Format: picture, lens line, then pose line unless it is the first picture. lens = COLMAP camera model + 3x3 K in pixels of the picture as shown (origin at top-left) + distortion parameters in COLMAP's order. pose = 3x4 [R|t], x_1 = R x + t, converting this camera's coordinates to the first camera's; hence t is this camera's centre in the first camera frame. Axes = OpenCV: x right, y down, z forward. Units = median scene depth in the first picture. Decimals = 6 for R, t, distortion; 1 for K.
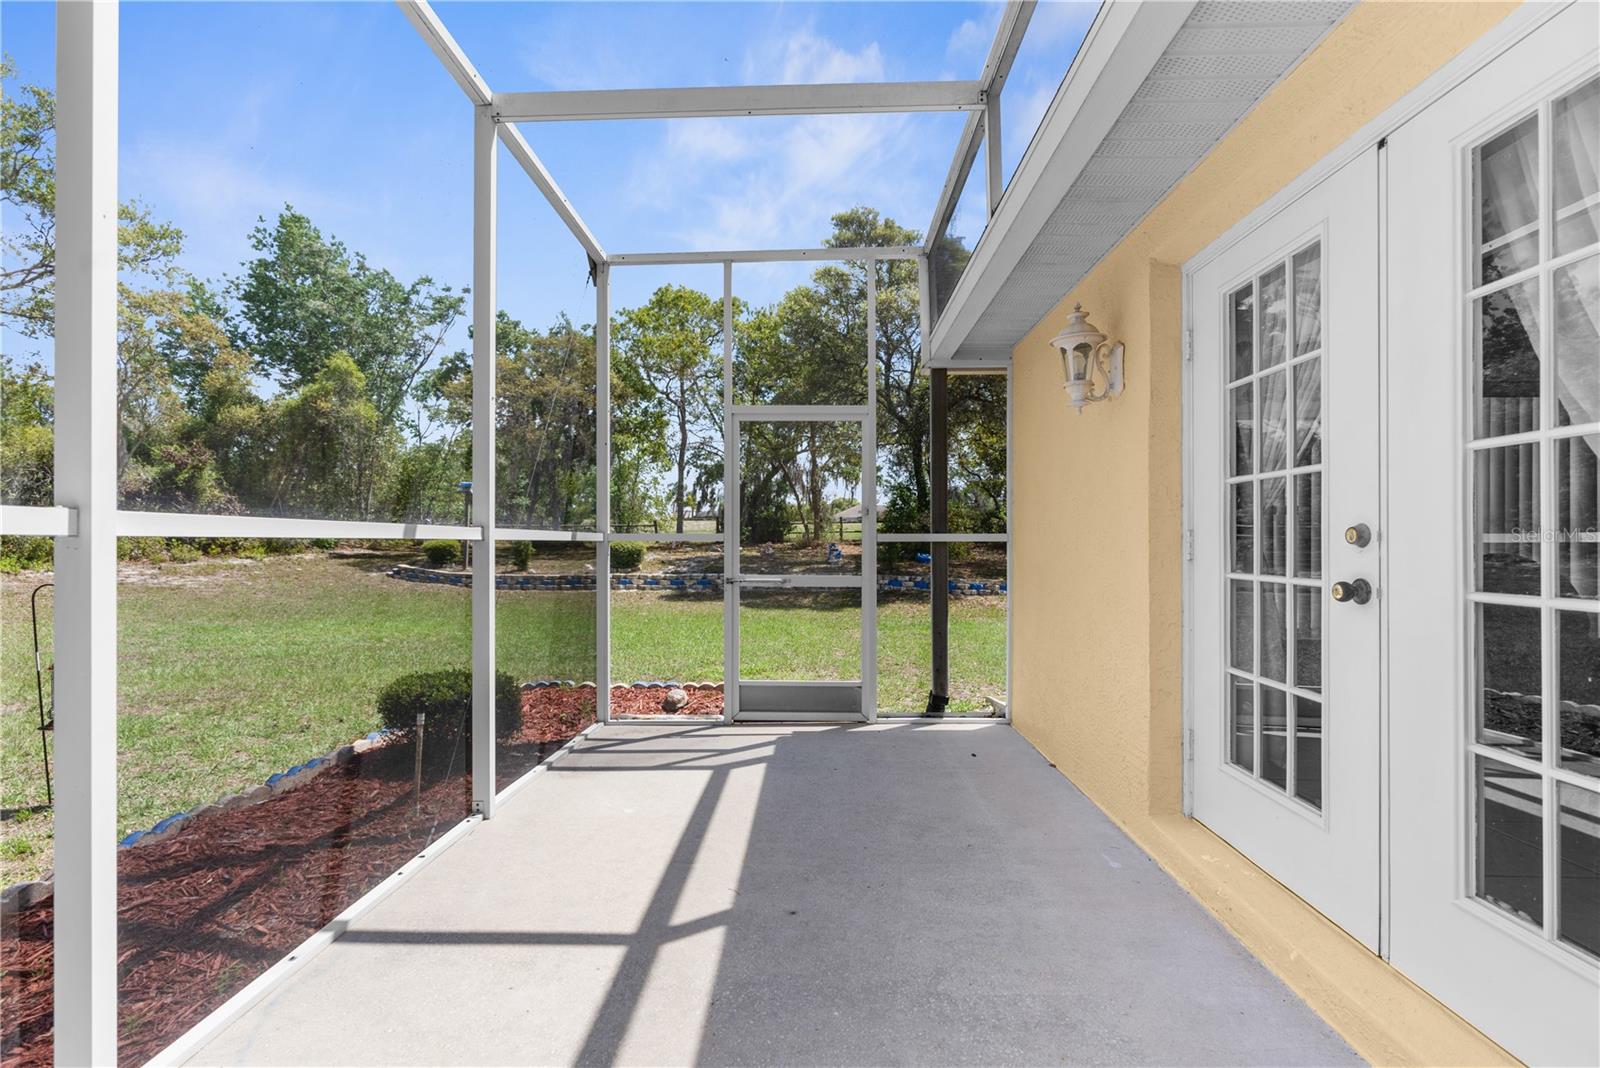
lens RADIAL K [[738.2, 0, 789.5], [0, 738.2, 523.1], [0, 0, 1]] dist [-0.001517, 0.000213]
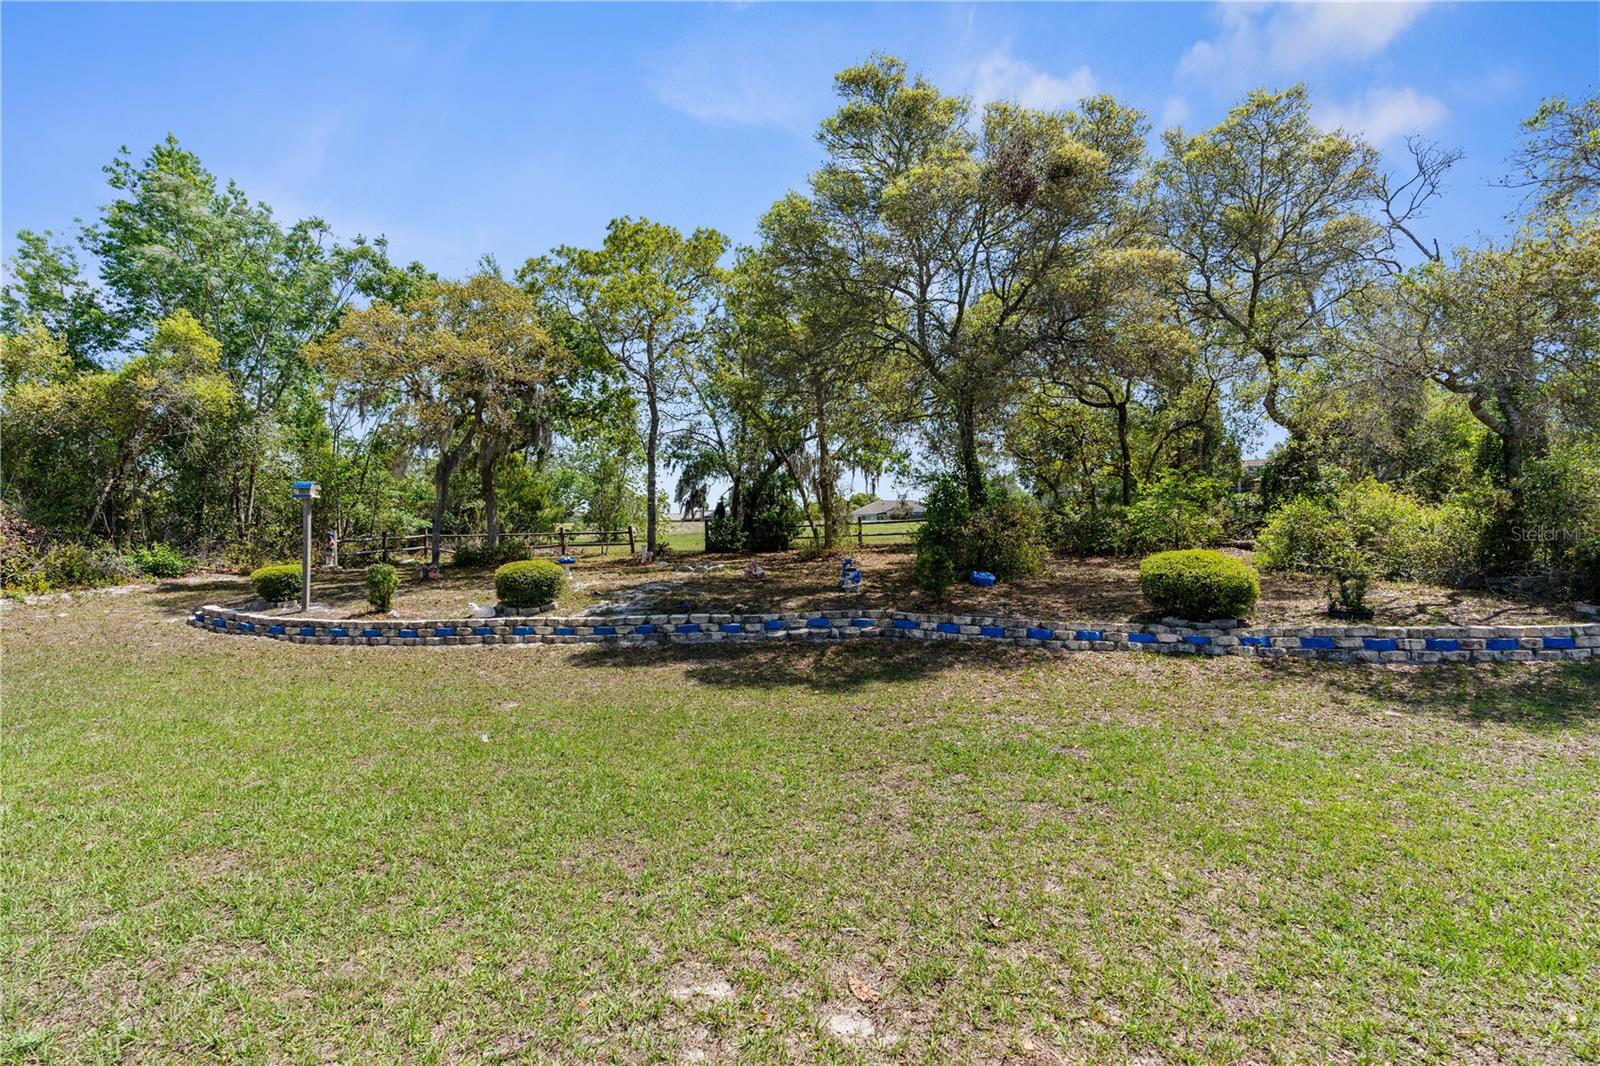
lens RADIAL K [[738.2, 0, 789.5], [0, 738.2, 522.1], [0, 0, 1]] dist [-0.001517, 0.000213]
pose [[0.999411, -0.021775, -0.026516, 0.018362], [0.021855, 0.999757, 0.002735, -0.007767], [0.026450, -0.003313, 0.999645, 0.246153]]
